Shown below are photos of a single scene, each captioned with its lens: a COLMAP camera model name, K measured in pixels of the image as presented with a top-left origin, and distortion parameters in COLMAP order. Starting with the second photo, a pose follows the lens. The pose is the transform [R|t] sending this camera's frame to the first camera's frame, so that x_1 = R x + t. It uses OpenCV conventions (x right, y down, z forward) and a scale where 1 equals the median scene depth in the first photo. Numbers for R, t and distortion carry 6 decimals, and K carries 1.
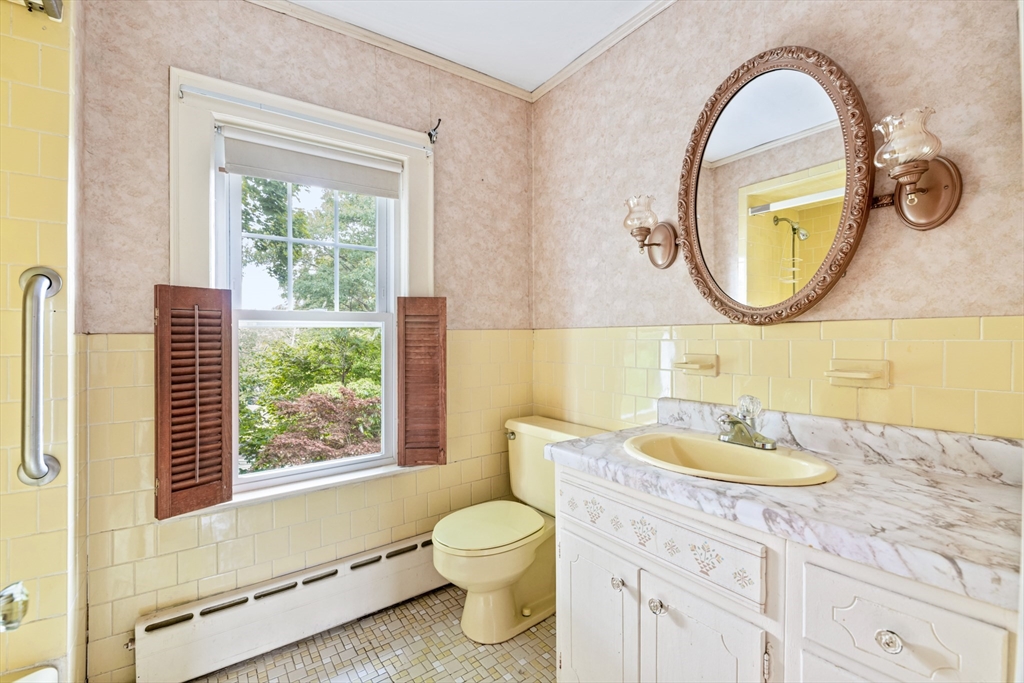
lens RADIAL K [[446.6, 0, 510.1], [0, 446.6, 340.1], [0, 0, 1]] dist [-0.001667, -0.010302]
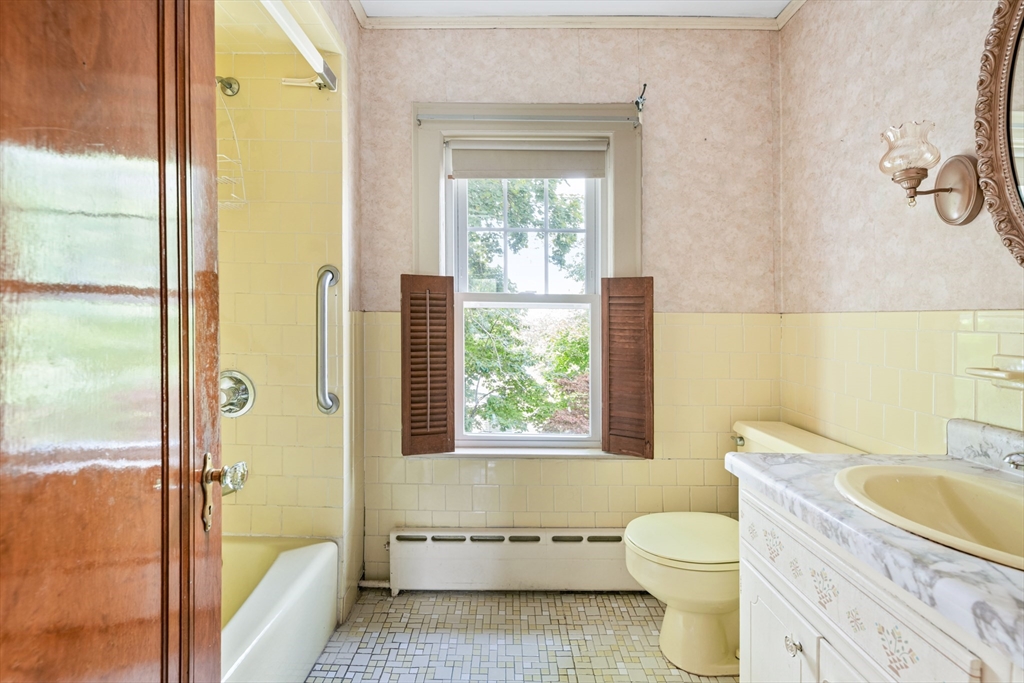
lens RADIAL K [[476.5, 0, 509.6], [0, 476.5, 326.1], [0, 0, 1]] dist [0.002671, -0.013639]
pose [[0.812349, 0.030593, -0.582368, 0.207003], [-0.026801, 0.999526, 0.015122, -0.001993], [0.582555, 0.003324, 0.812784, 0.036926]]
